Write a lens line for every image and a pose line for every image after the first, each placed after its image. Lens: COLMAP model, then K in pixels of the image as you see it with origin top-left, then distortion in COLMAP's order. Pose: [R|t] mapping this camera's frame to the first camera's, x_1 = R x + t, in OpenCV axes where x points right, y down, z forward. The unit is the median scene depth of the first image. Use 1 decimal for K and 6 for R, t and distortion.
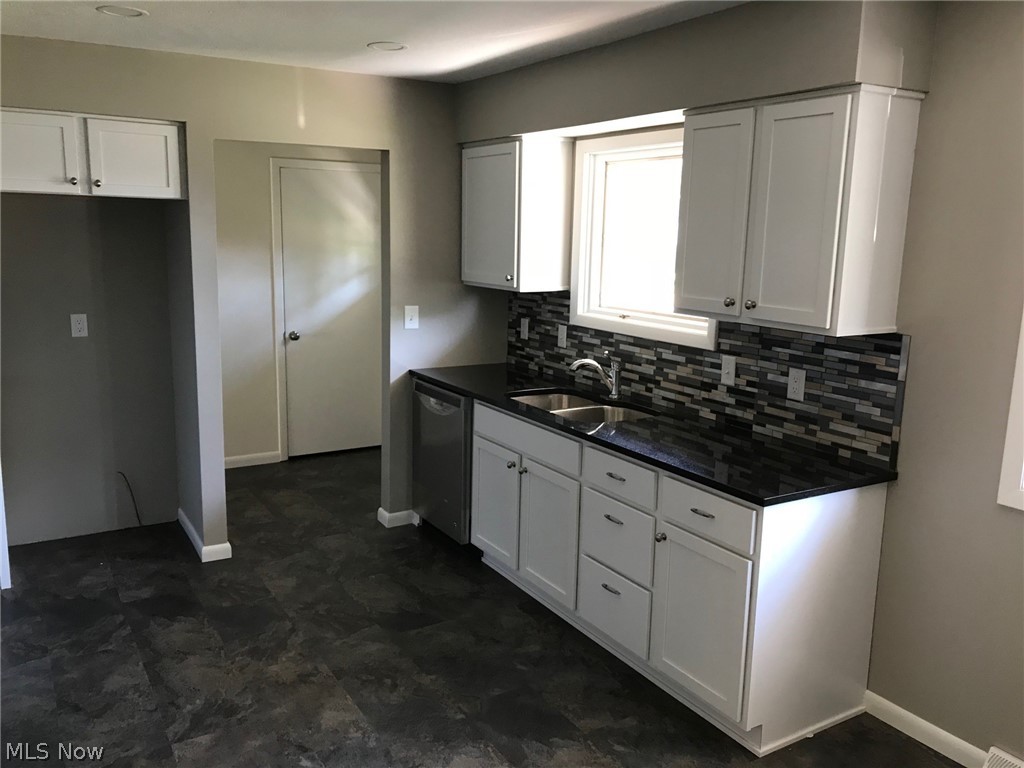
lens RADIAL K [[875.3, 0, 512.0], [0, 875.3, 384.0], [0, 0, 1]] dist [0.099573, -0.000229]
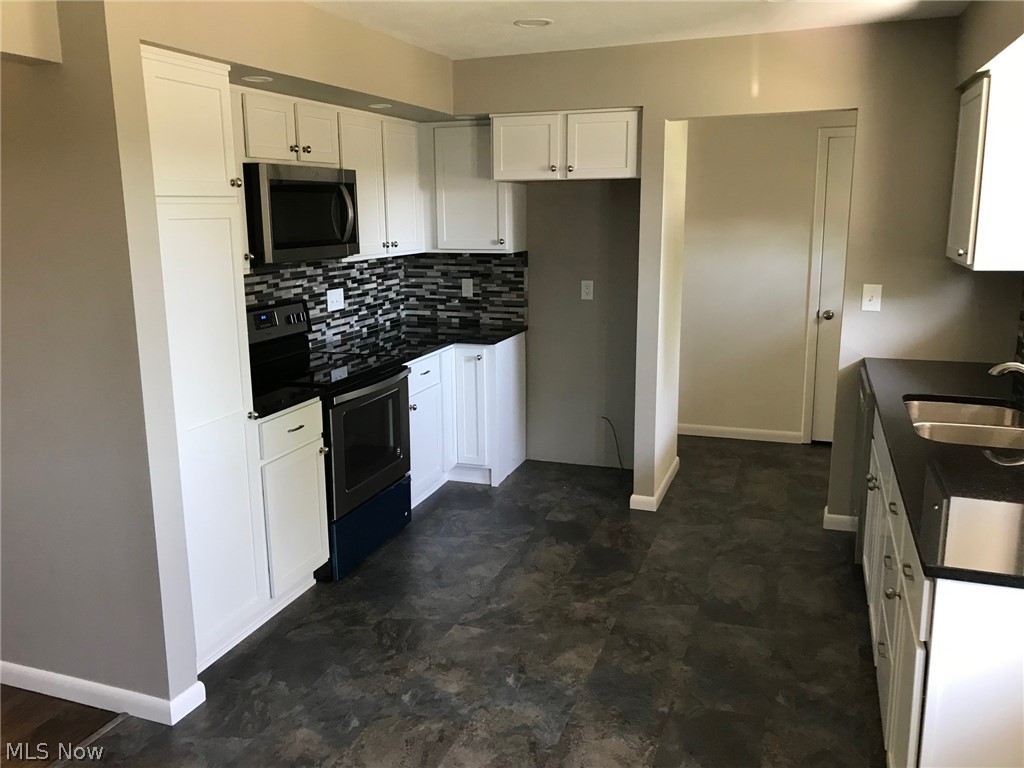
lens RADIAL K [[867.5, 0, 512.0], [0, 867.5, 384.0], [0, 0, 1]] dist [0.105841, -0.119216]
pose [[0.646799, 0.131027, -0.751321, 0.381703], [-0.115727, 0.990586, 0.073126, -0.016127], [0.753829, 0.039651, 0.655873, 0.188500]]
